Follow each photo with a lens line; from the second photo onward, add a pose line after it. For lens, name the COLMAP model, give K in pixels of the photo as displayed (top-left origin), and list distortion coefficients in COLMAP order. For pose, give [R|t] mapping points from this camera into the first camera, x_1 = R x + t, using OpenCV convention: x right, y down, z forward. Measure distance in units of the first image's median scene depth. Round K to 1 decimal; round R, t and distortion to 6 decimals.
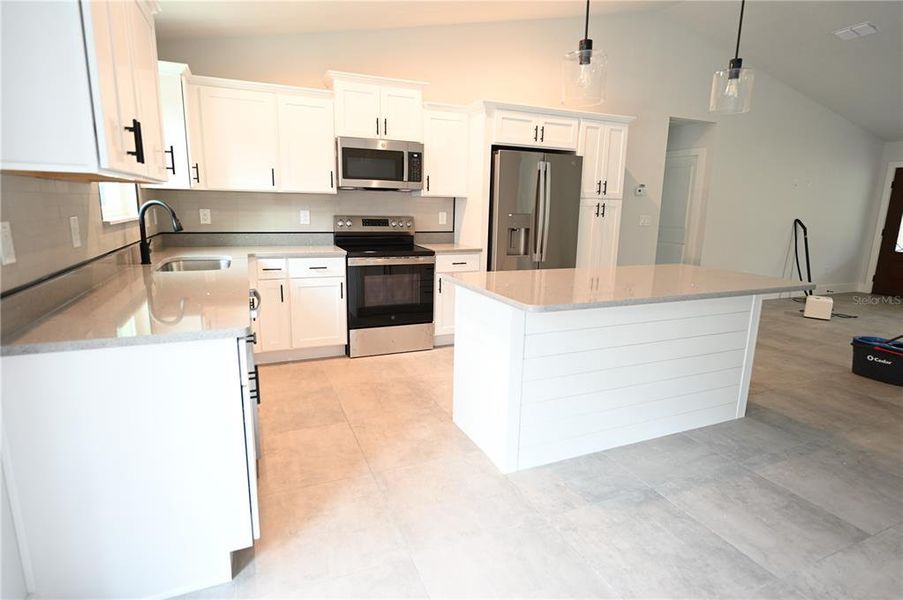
lens RADIAL K [[468.9, 0, 451.5], [0, 468.9, 300.0], [0, 0, 1]] dist [-0.000827, -0.000301]
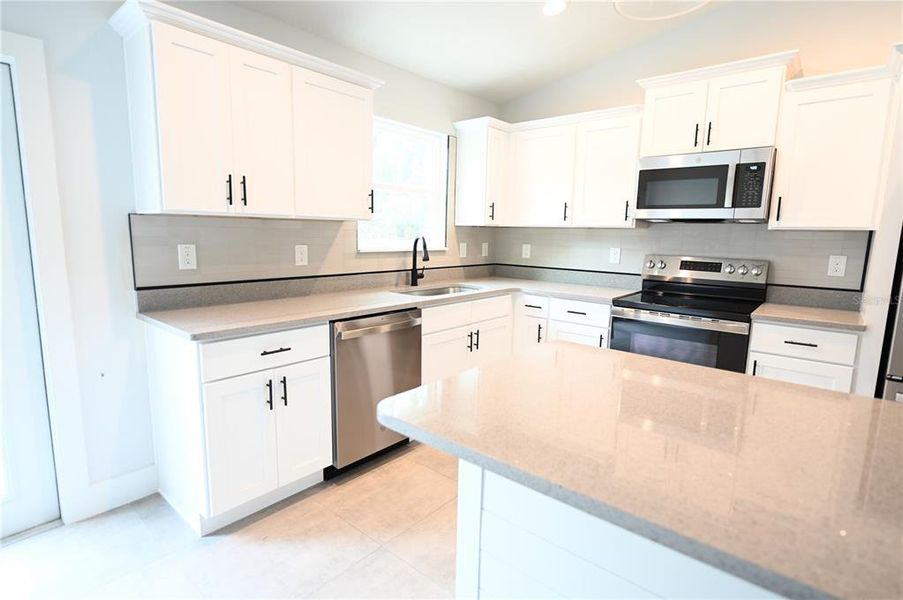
lens RADIAL K [[453.9, 0, 451.5], [0, 453.9, 300.0], [0, 0, 1]] dist [-0.002783, -0.000219]
pose [[0.443841, 0.121080, -0.887888, 0.325297], [-0.190505, 0.980929, 0.038538, -0.073471], [0.875621, 0.152042, 0.458444, 0.378568]]
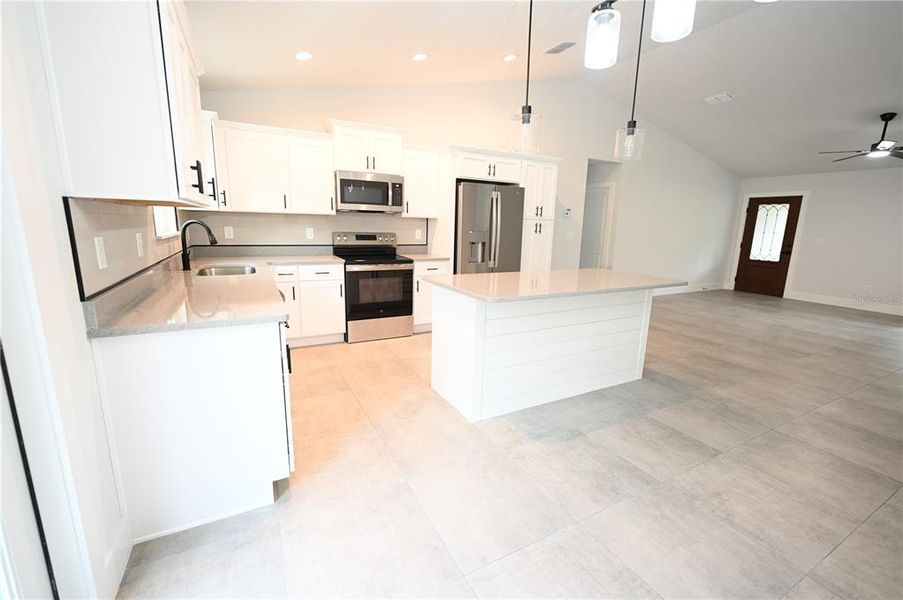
lens RADIAL K [[378.3, 0, 451.5], [0, 378.3, 300.0], [0, 0, 1]] dist [-0.000011, -0.000014]
pose [[0.996633, -0.012076, 0.081093, -0.017192], [0.012052, 0.999927, 0.000796, 0.007782], [-0.081097, 0.000184, 0.996706, -0.051379]]
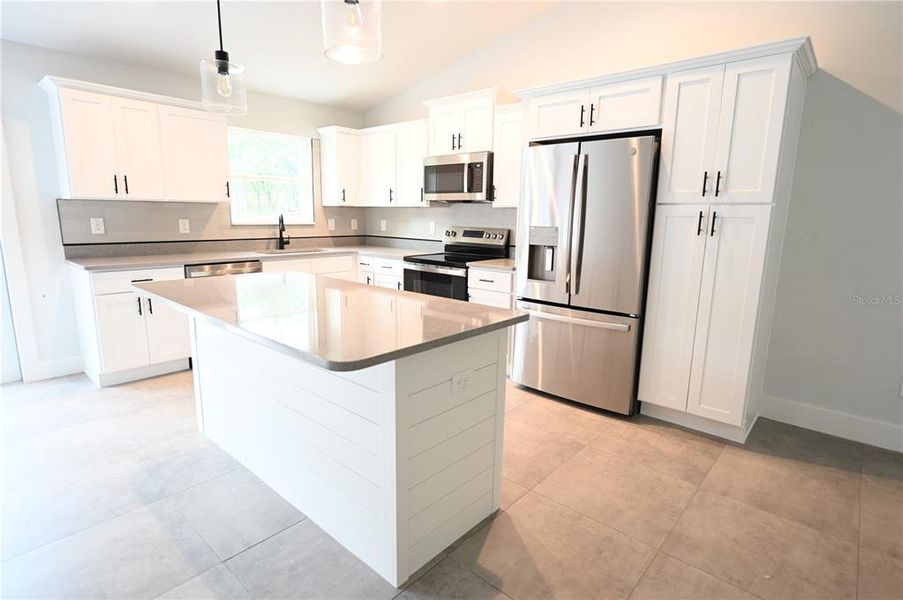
lens RADIAL K [[461.5, 0, 451.5], [0, 461.5, 300.0], [0, 0, 1]] dist [-0.000595, -0.000222]
pose [[0.422517, 0.153125, -0.893326, 0.812203], [-0.189051, 0.978835, 0.078366, -0.102530], [0.886419, 0.135774, 0.442523, 0.578611]]
